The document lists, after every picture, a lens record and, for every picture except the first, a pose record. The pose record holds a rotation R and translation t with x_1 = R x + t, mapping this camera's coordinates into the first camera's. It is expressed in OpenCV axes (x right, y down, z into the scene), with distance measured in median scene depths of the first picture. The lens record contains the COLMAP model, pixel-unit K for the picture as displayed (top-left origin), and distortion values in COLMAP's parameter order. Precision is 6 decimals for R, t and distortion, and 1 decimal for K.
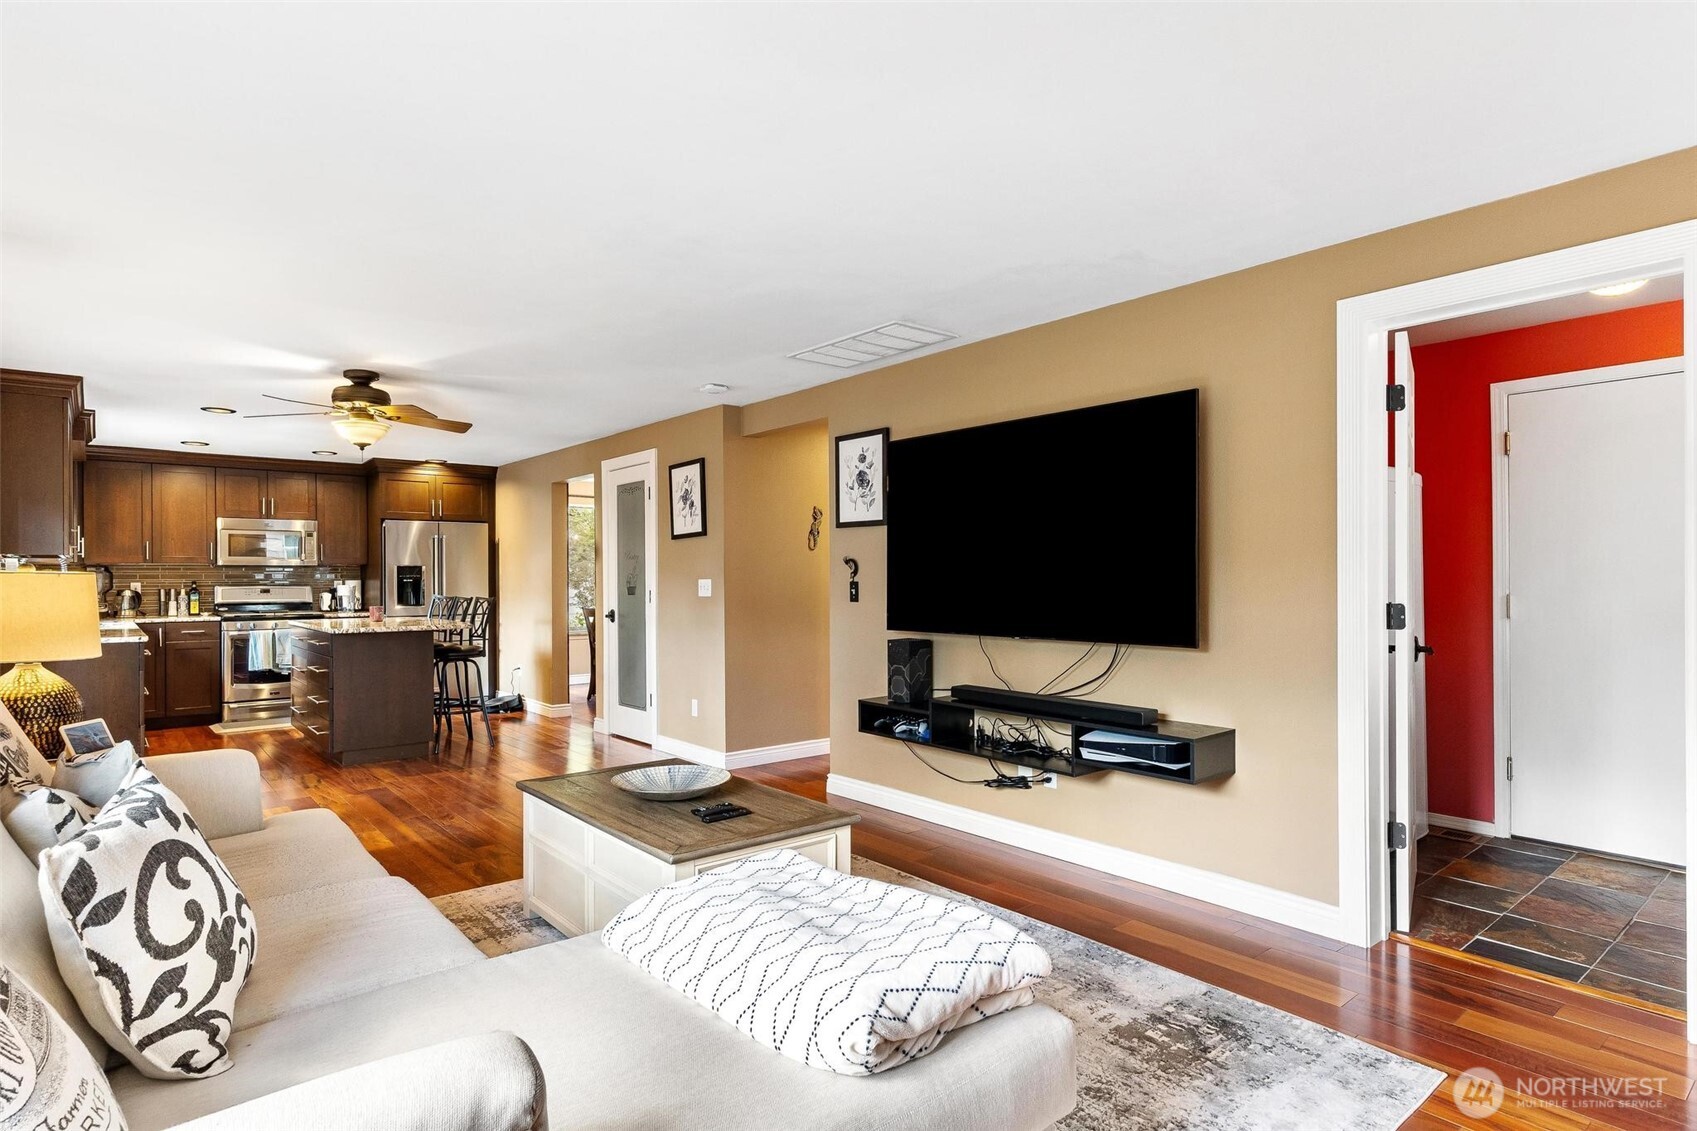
lens RADIAL K [[893.6, 0, 856.3], [0, 893.6, 577.2], [0, 0, 1]] dist [0.007811, 0.000305]
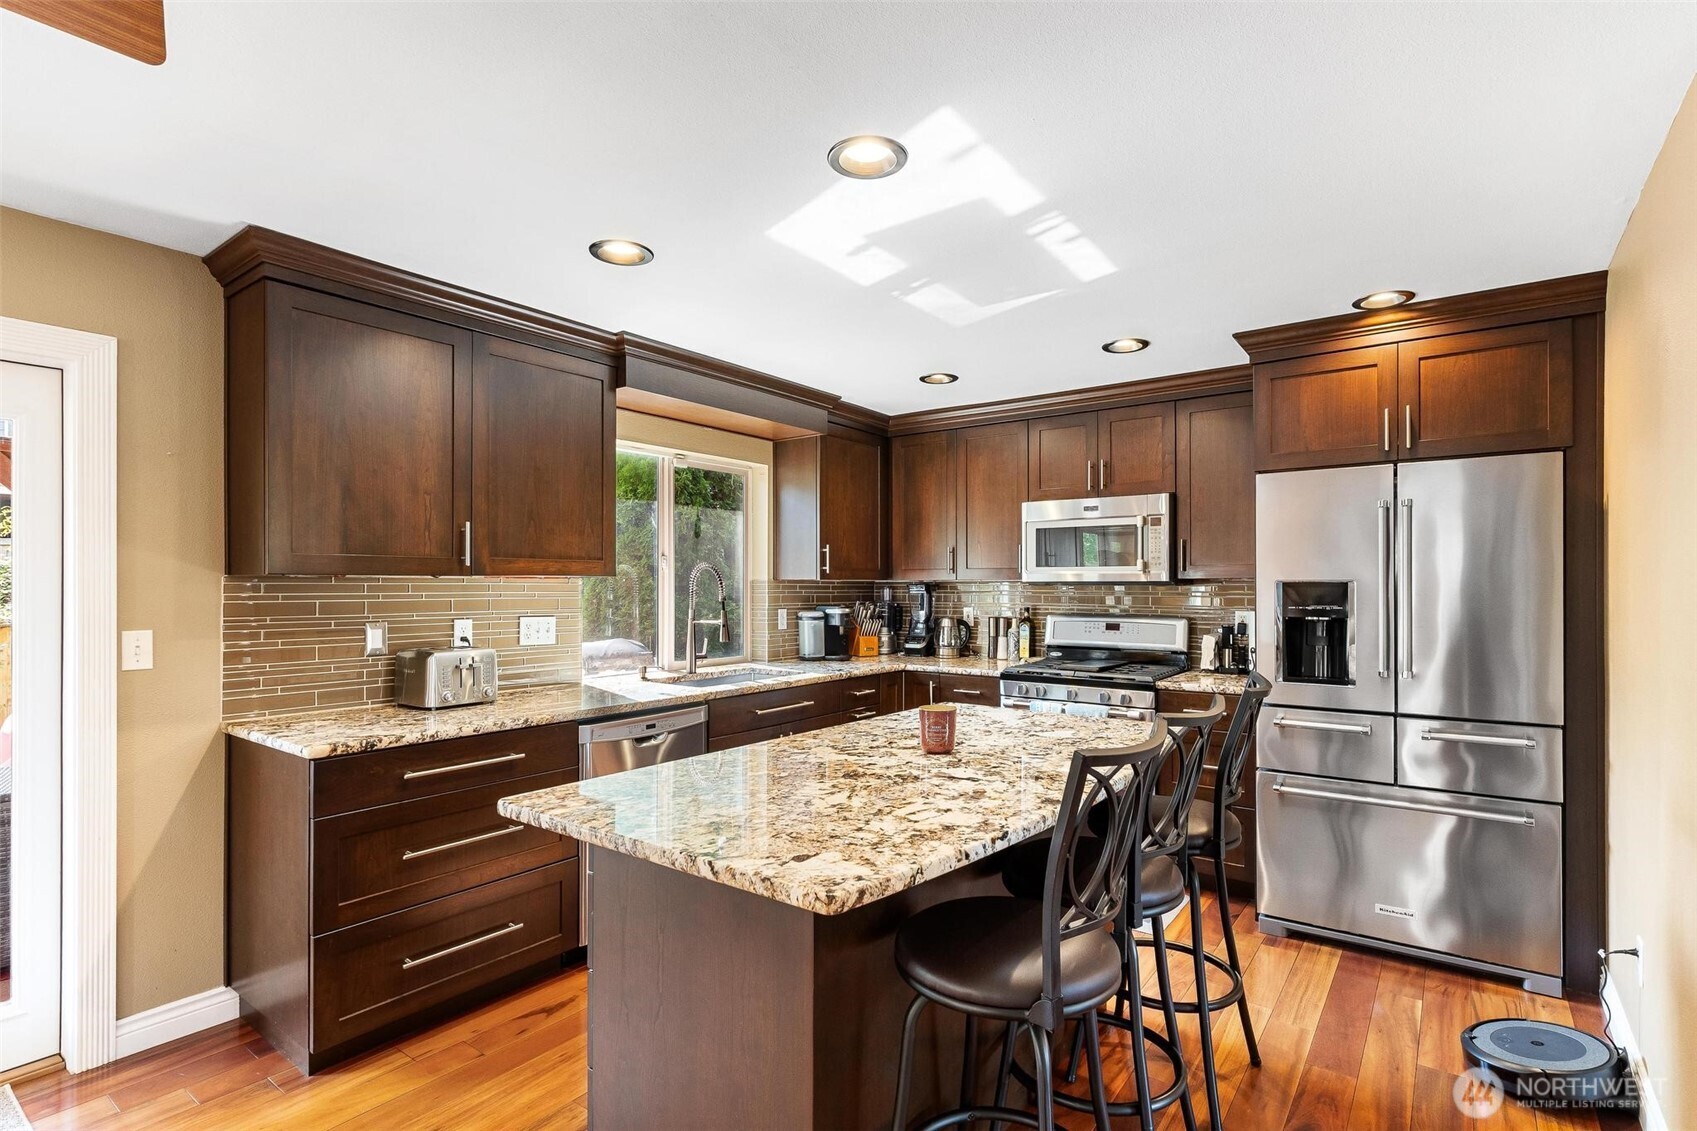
lens RADIAL K [[834.5, 0, 851.6], [0, 834.5, 579.8], [0, 0, 1]] dist [0.001913, 0.000492]
pose [[0.219280, -0.000651, -0.975662, -0.187992], [-0.000653, 0.999999, -0.000814, -0.014015], [0.975662, 0.000815, 0.219280, 0.745681]]
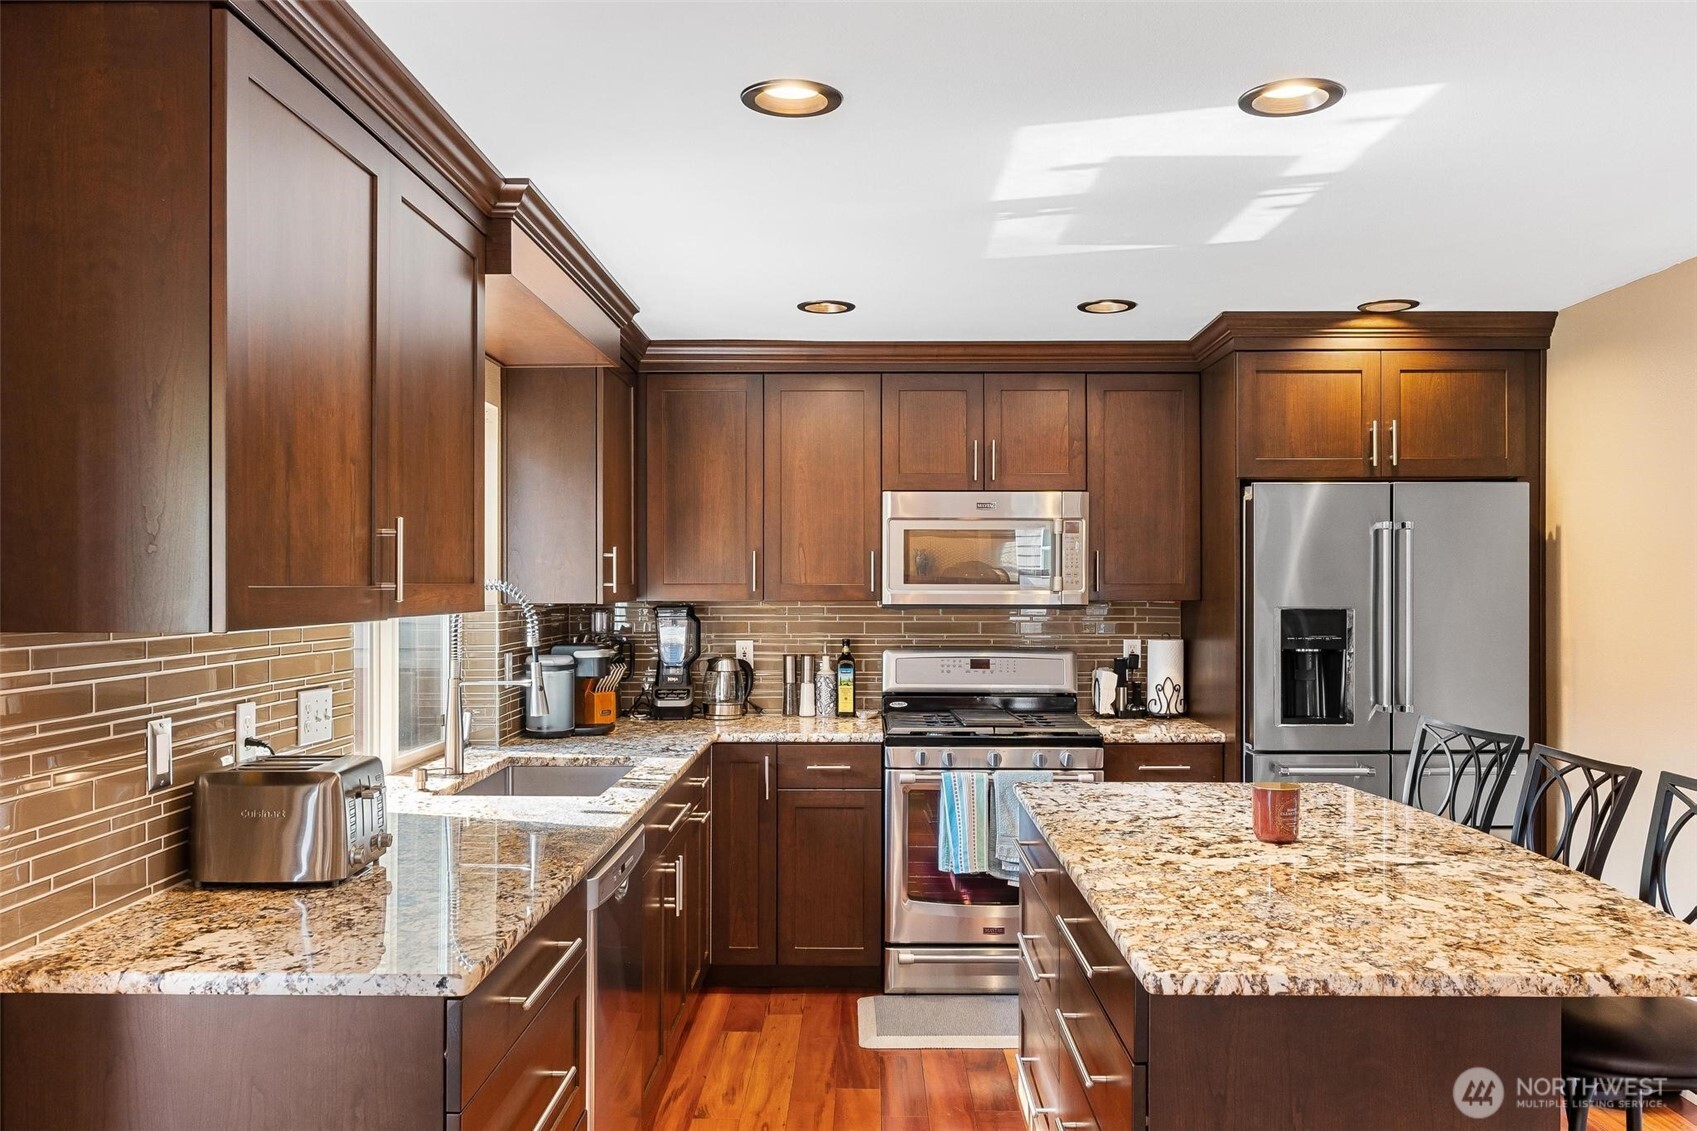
lens RADIAL K [[1353.9, 0, 848.5], [0, 1353.9, 565.5], [0, 0, 1]] dist [-0.003097, 0.001925]
pose [[0.755720, -0.001245, -0.654893, -0.299552], [-0.004032, 0.999970, -0.006553, -0.026997], [0.654882, 0.007592, 0.755693, 0.495335]]
